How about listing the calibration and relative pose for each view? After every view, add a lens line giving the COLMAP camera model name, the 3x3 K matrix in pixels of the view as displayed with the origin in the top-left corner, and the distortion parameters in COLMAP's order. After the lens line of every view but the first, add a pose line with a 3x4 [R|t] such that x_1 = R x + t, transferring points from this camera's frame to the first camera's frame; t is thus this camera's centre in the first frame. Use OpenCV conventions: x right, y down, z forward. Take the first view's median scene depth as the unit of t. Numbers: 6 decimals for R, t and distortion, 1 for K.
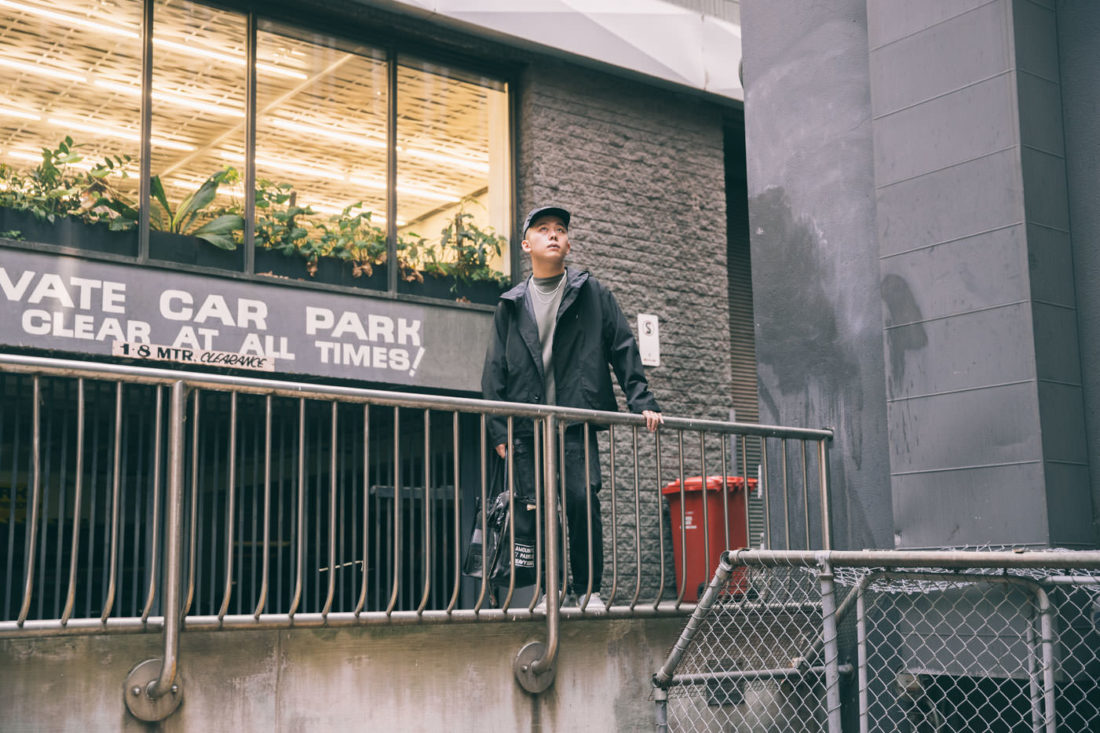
lens RADIAL K [[1353.6, 0, 550.0], [0, 1353.6, 366.5], [0, 0, 1]] dist [0.091824, 0.006034]
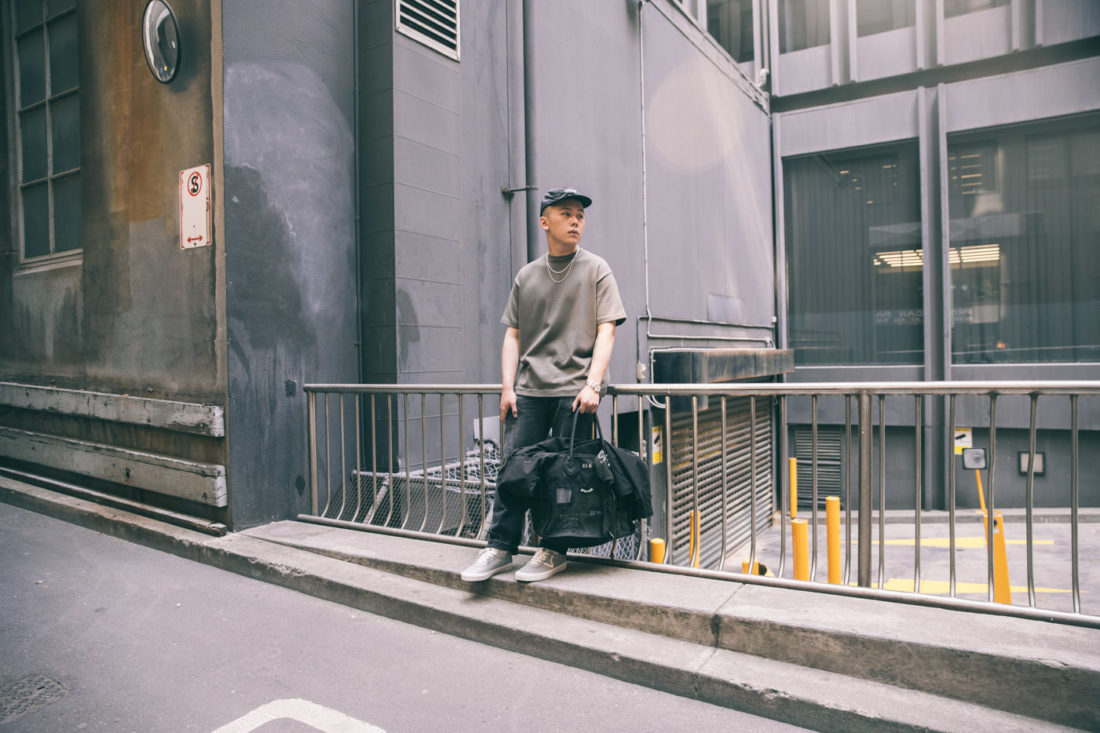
lens RADIAL K [[754.4, 0, 550.0], [0, 754.4, 366.5], [0, 0, 1]] dist [-0.069852, 0.003520]
pose [[-0.343154, 0.017823, 0.939110, -0.556846], [-0.125928, 0.989921, -0.064802, 0.048155], [-0.930799, -0.140498, -0.337451, 1.036259]]
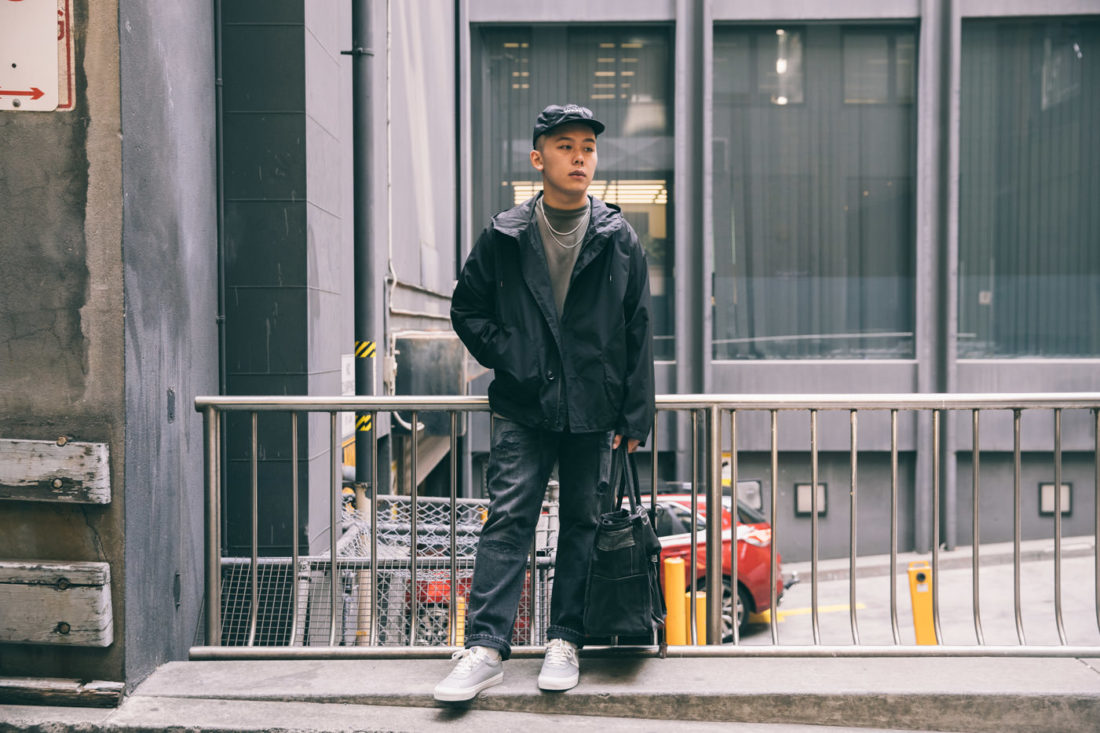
lens RADIAL K [[1306.5, 0, 550.0], [0, 1306.5, 366.5], [0, 0, 1]] dist [-0.002544, 0.208256]
pose [[-0.779526, 0.009529, 0.626297, -0.345381], [-0.081662, 0.989804, -0.116700, 0.096065], [-0.621024, -0.142115, -0.770800, 1.413731]]
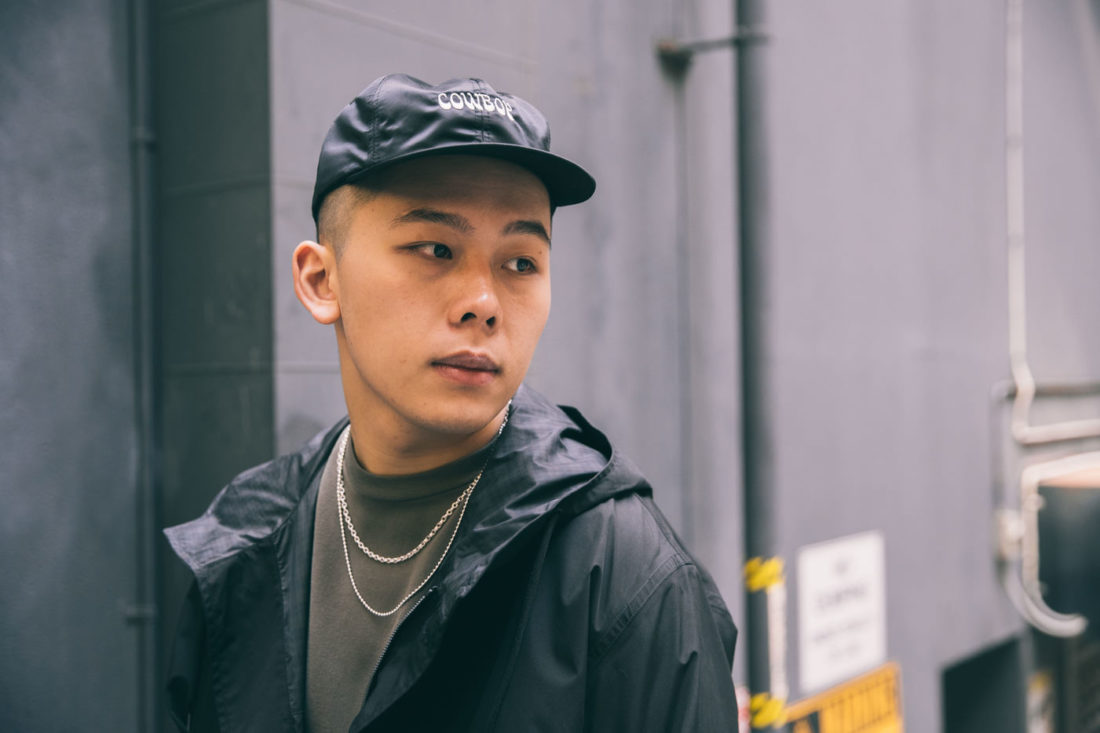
lens RADIAL K [[1353.6, 0, 550.0], [0, 1353.6, 366.5], [0, 0, 1]] dist [0.091824, 0.006034]
pose [[-0.247182, 0.038490, 0.968204, -0.135715], [-0.138775, 0.987504, -0.074686, -0.058449], [-0.958980, -0.152823, -0.238752, 0.951420]]
